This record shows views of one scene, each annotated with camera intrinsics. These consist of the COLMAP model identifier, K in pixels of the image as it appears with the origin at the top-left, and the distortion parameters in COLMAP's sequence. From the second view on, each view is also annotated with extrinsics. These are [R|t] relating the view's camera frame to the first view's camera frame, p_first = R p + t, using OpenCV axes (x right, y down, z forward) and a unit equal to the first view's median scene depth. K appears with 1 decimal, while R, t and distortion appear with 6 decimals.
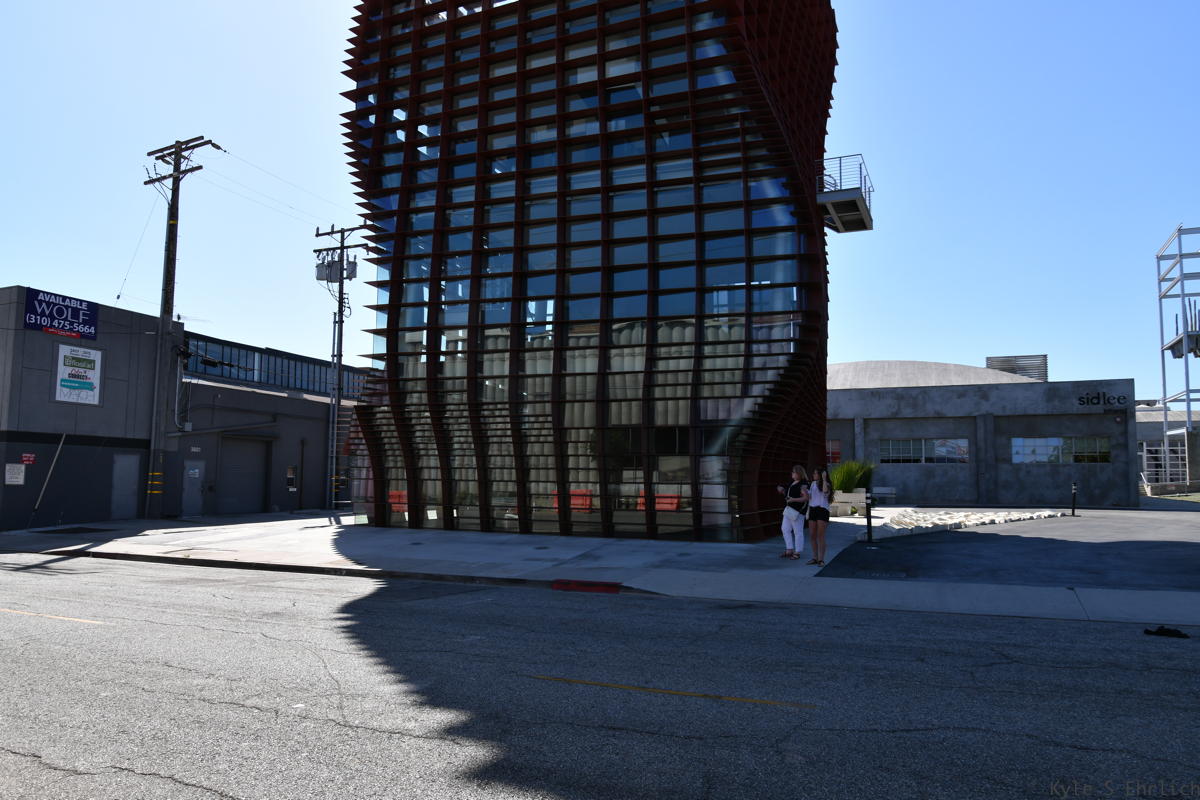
lens RADIAL K [[825.9, 0, 596.7], [0, 825.9, 410.6], [0, 0, 1]] dist [-0.033637, 0.001307]
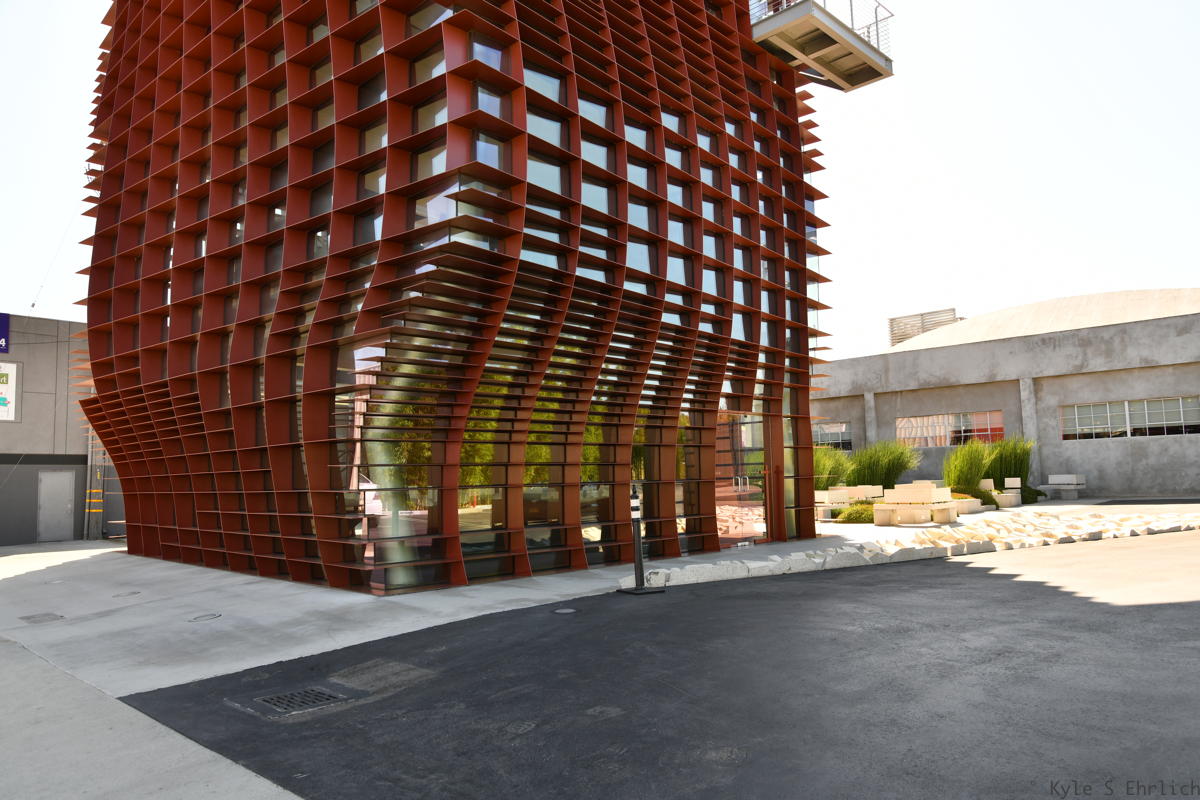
lens RADIAL K [[828.4, 0, 594.5], [0, 828.4, 402.9], [0, 0, 1]] dist [-0.030526, -0.000193]
pose [[0.936051, -0.065913, -0.345637, 0.310032], [0.063411, 0.997815, -0.018553, 0.029239], [0.346104, -0.004551, 0.938185, 0.308811]]
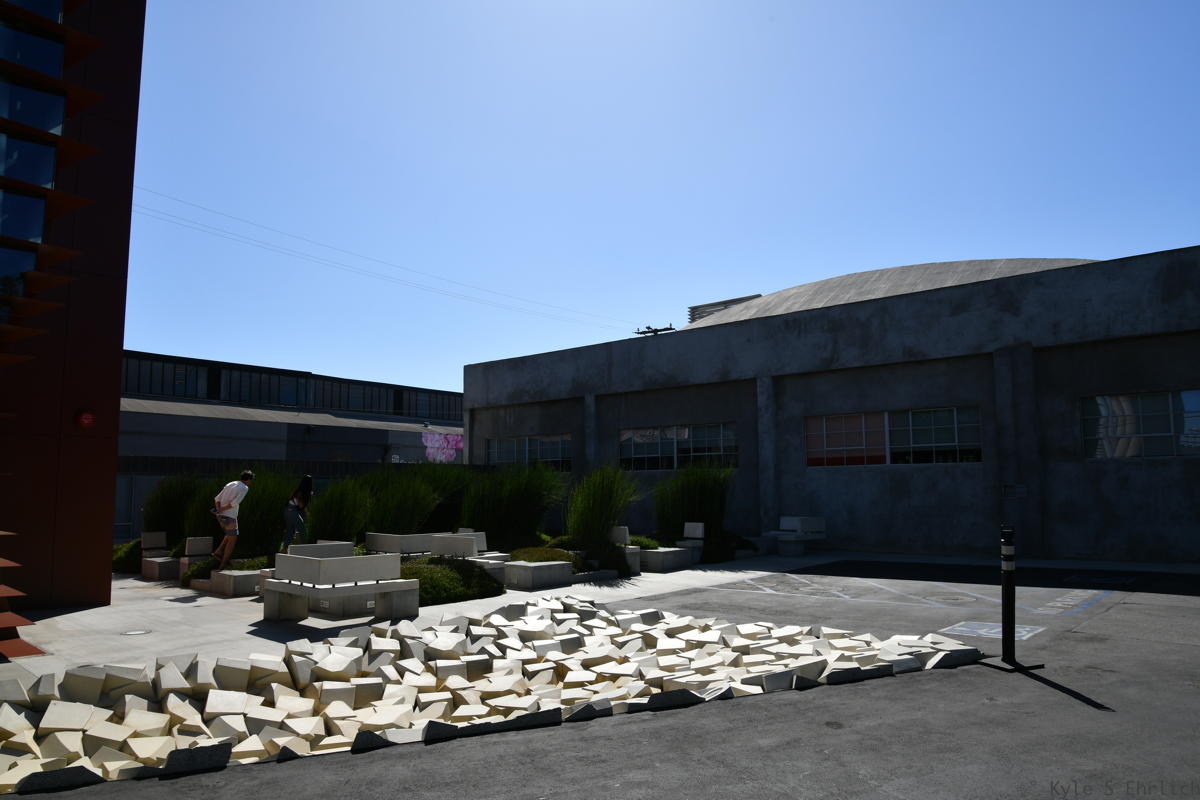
lens RADIAL K [[825.9, 0, 596.7], [0, 825.9, 410.6], [0, 0, 1]] dist [-0.033637, 0.001307]
pose [[0.950222, -0.043877, -0.308469, 0.541013], [0.040540, 0.999030, -0.017220, 0.049536], [0.308925, 0.003857, 0.951078, 0.718216]]
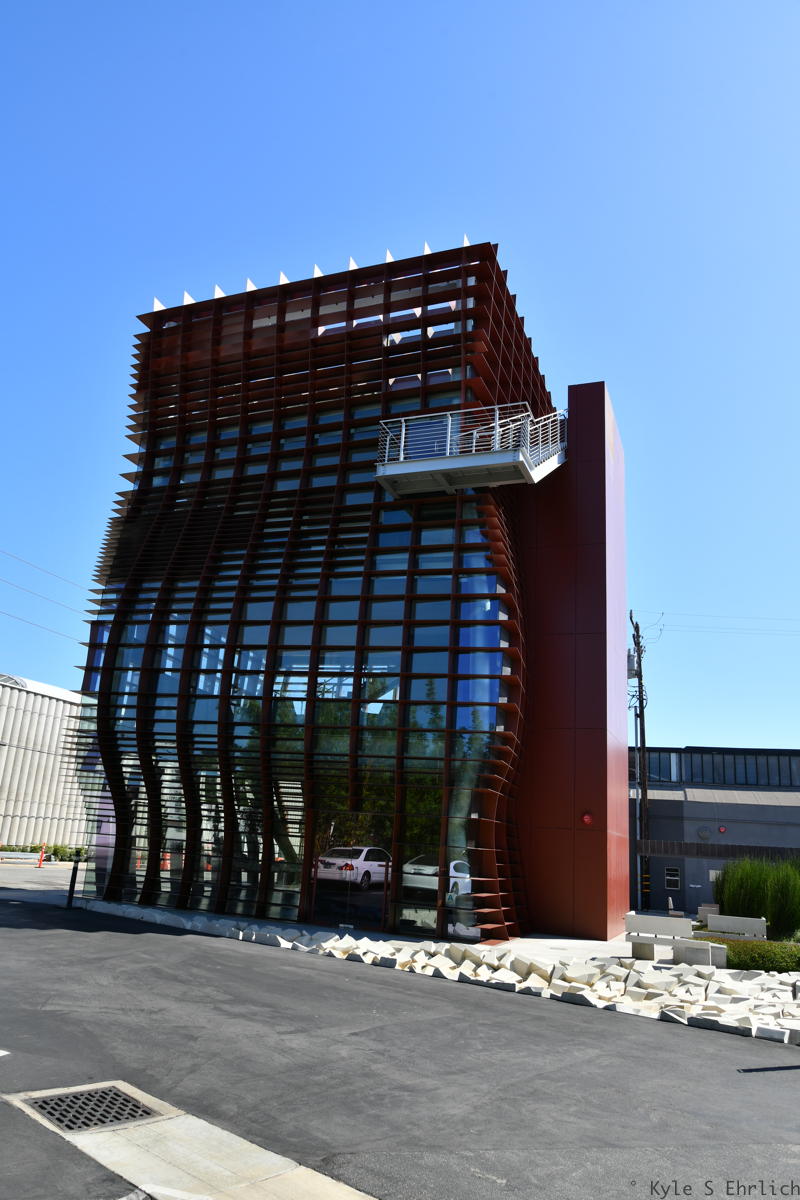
lens RADIAL K [[825.9, 0, 394.3], [0, 825.9, 605.0], [0, 0, 1]] dist [-0.033637, 0.001307]
pose [[0.059406, -0.287770, -0.955855, 0.859007], [0.017482, 0.957699, -0.287239, 0.060334], [0.998081, 0.000354, 0.061924, 0.830997]]
